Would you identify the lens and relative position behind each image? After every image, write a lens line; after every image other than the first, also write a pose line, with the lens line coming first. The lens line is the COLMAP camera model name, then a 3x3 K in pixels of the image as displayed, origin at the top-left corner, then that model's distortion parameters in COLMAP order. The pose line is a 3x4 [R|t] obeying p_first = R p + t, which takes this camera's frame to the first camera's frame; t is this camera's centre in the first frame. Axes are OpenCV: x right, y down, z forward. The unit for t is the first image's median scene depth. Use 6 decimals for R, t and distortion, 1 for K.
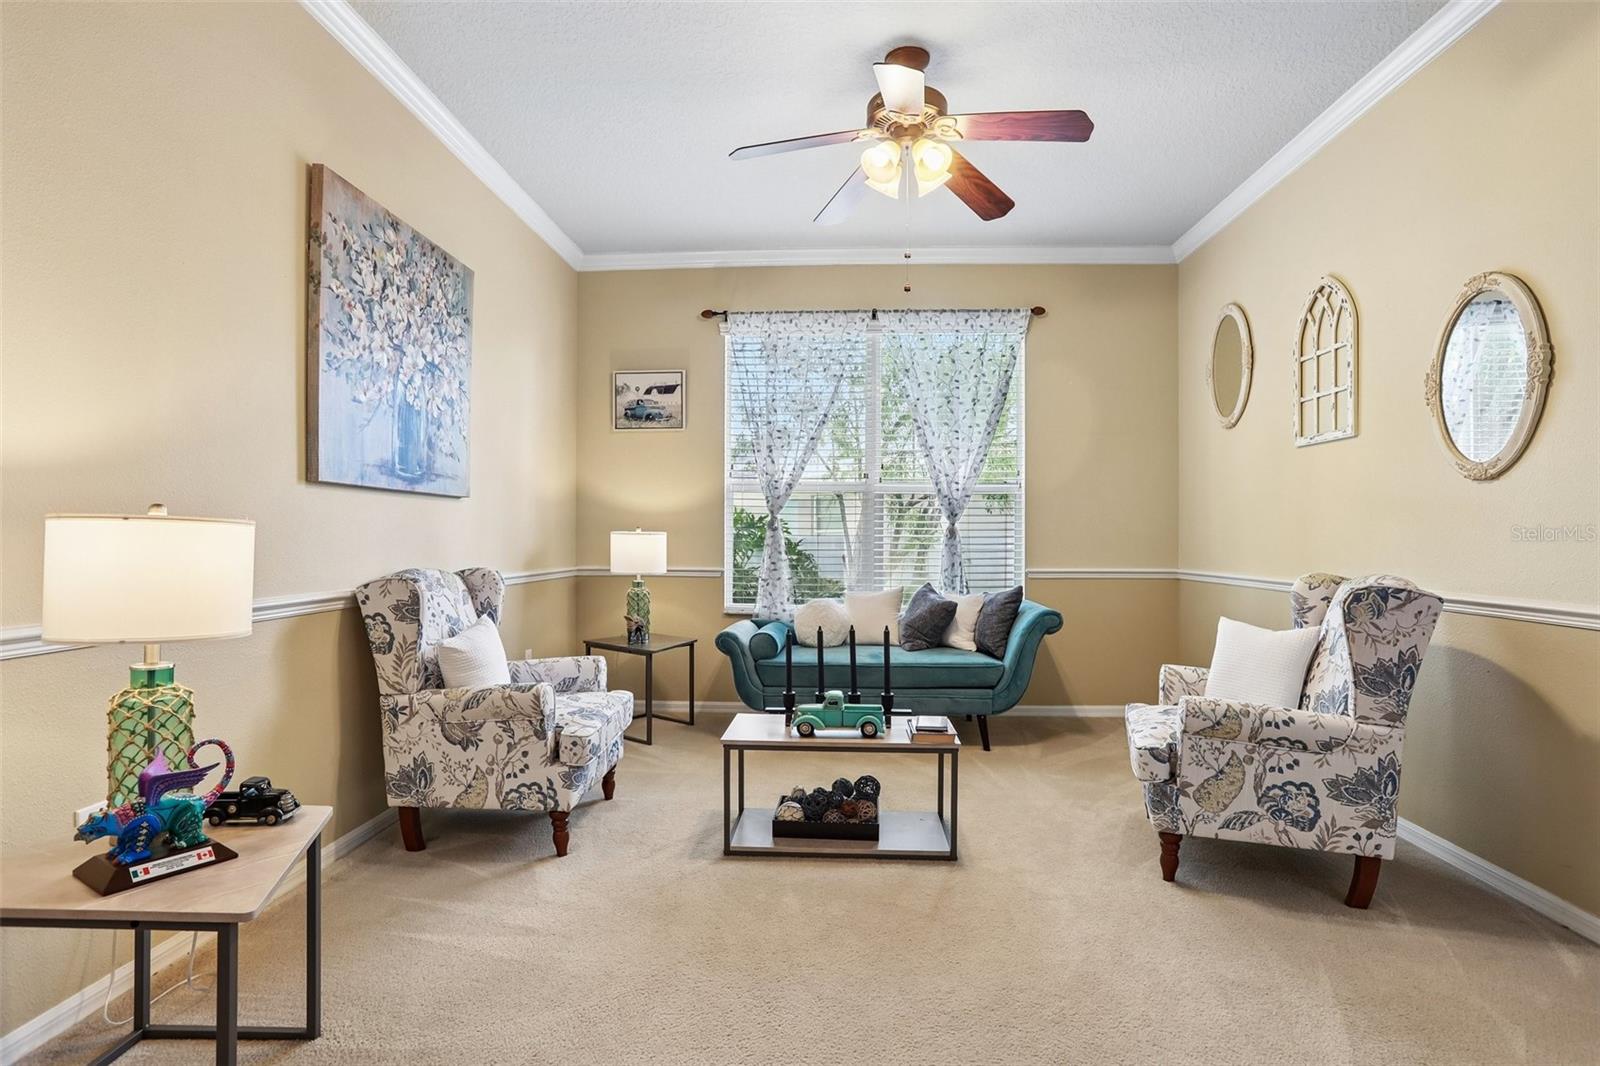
lens RADIAL K [[773.7, 0, 796.6], [0, 773.7, 543.0], [0, 0, 1]] dist [-0.060683, 0.036889]
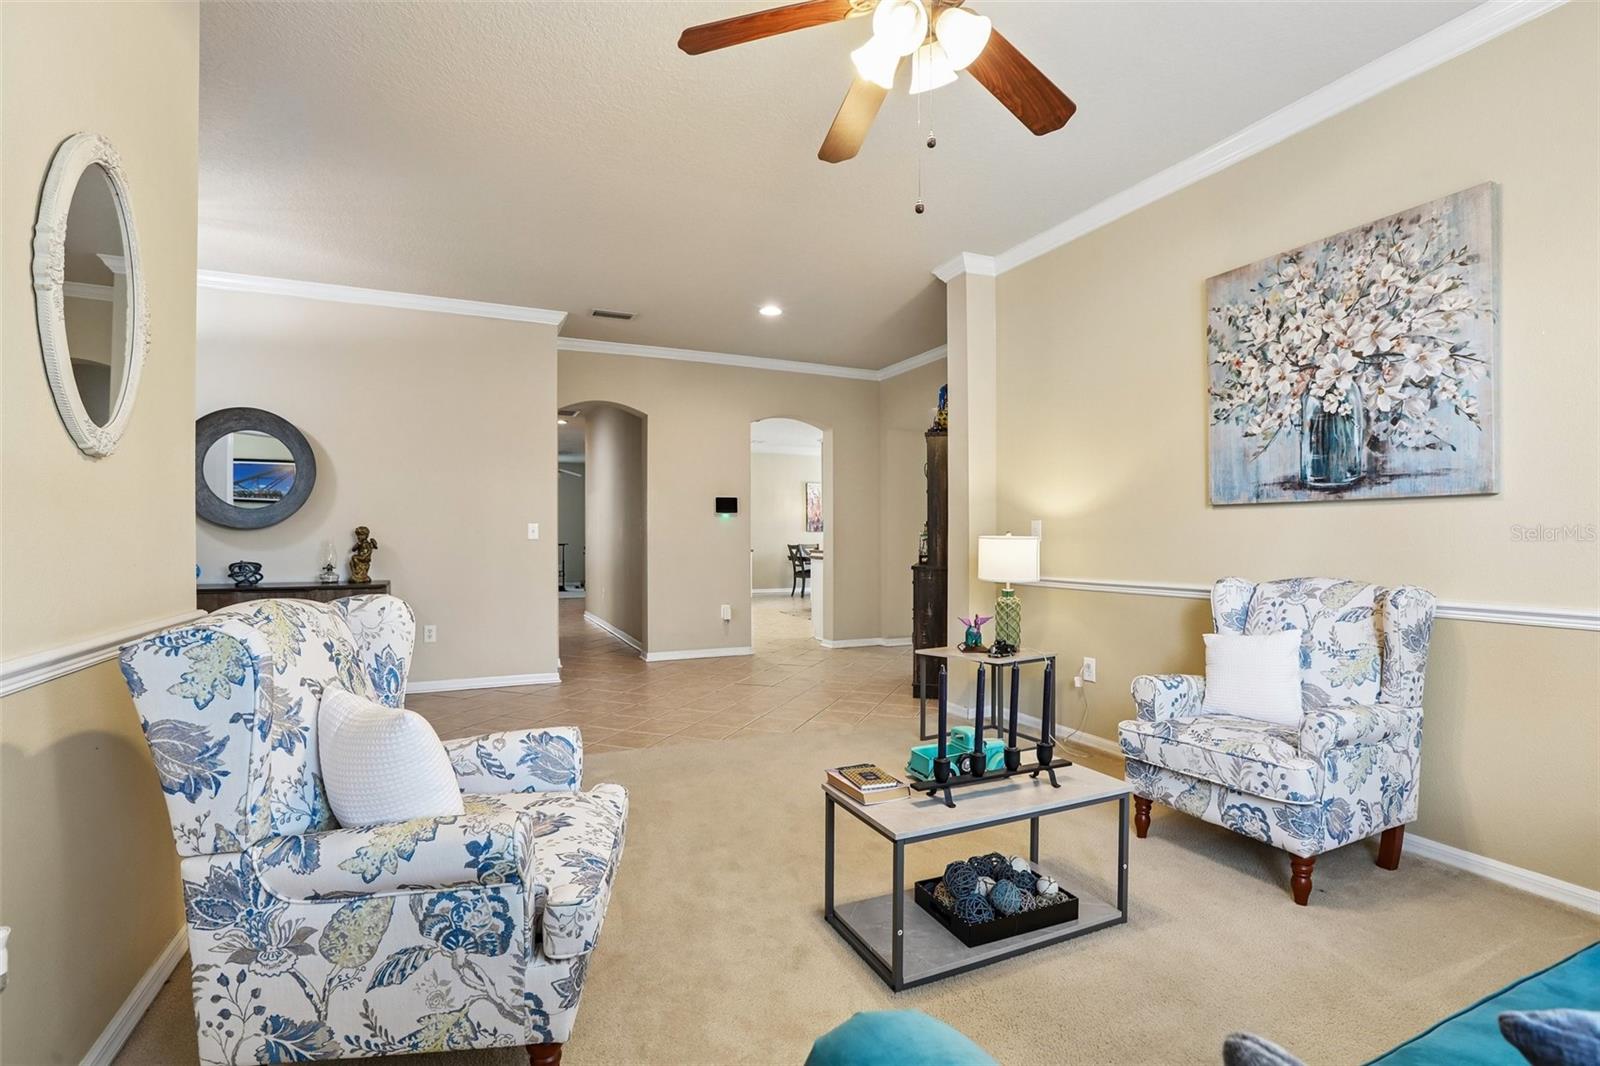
lens RADIAL K [[740.7, 0, 788.0], [0, 740.7, 539.5], [0, 0, 1]] dist [-0.064143, 0.027865]
pose [[-0.886586, 0.000430, -0.462563, 0.603584], [-0.004836, 0.999936, 0.010200, -0.024737], [0.462538, 0.011280, -0.886528, 1.626855]]
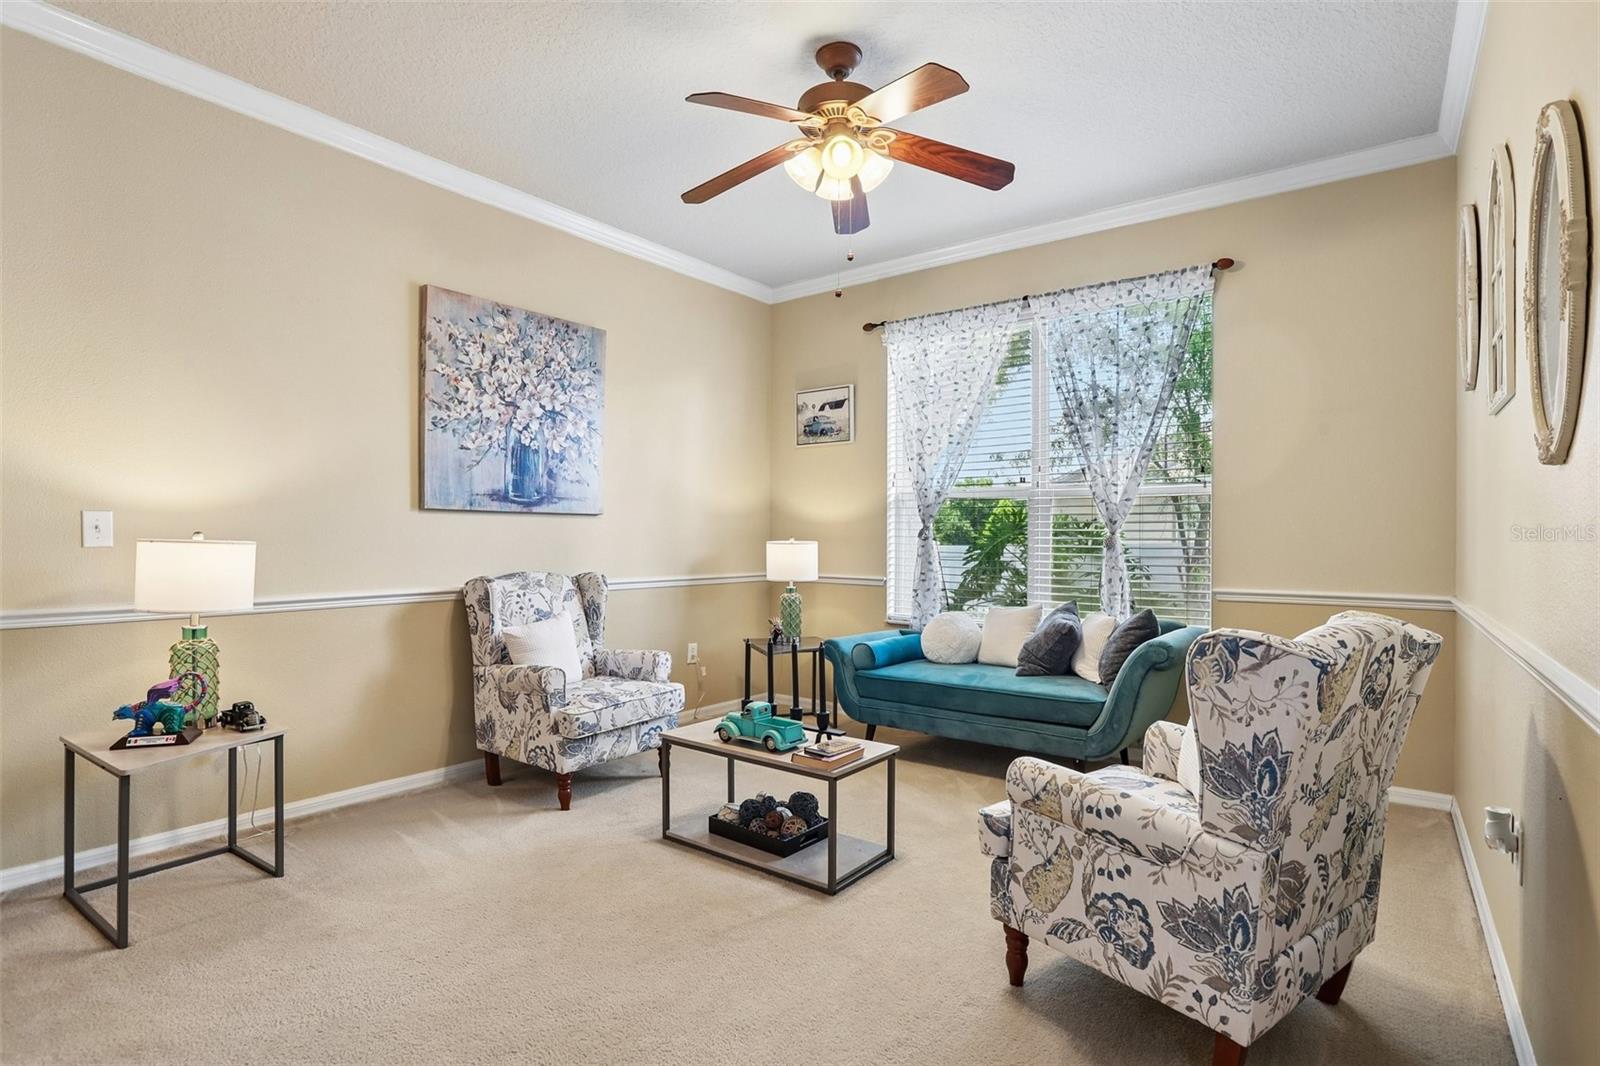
lens RADIAL K [[773.7, 0, 796.6], [0, 773.7, 543.0], [0, 0, 1]] dist [-0.060683, 0.036889]
pose [[0.833441, 0.003545, -0.552598, 0.651645], [-0.005666, 0.999982, -0.002131, -0.016443], [0.552580, 0.004907, 0.833445, 0.176136]]
